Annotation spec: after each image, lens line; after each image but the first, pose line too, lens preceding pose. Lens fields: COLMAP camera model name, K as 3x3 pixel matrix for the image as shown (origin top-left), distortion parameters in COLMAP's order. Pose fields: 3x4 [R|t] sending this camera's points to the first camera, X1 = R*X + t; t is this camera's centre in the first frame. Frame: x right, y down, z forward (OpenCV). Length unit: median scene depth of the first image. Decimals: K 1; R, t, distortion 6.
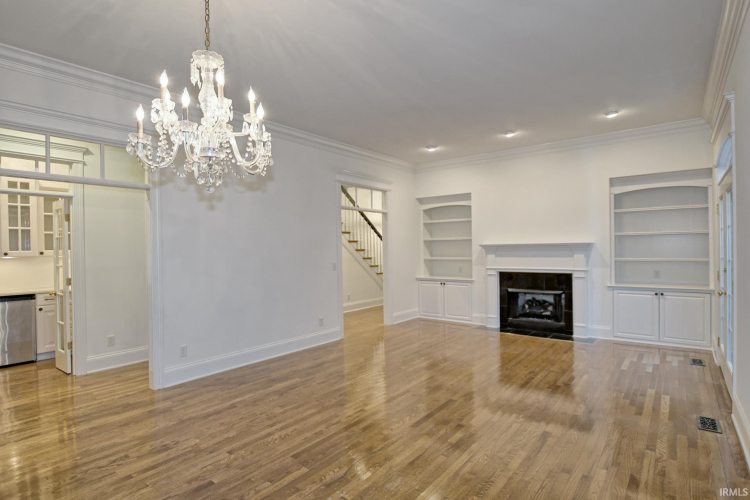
lens RADIAL K [[373.0, 0, 375.0], [0, 373.0, 250.0], [0, 0, 1]] dist [-0.023916, -0.000292]
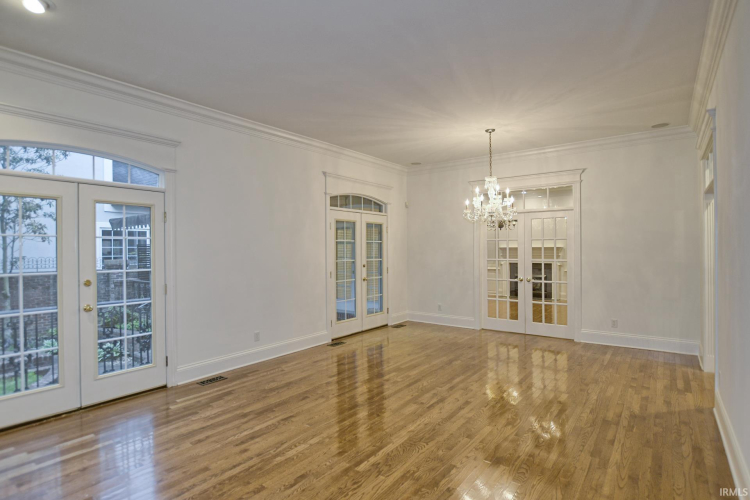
lens RADIAL K [[373.0, 0, 375.0], [0, 373.0, 250.0], [0, 0, 1]] dist [-0.023916, -0.000292]
pose [[0.999822, -0.000835, 0.018864, -0.165986], [0.000903, 0.999993, -0.003604, -0.003091], [-0.018861, 0.003620, 0.999816, -0.198398]]
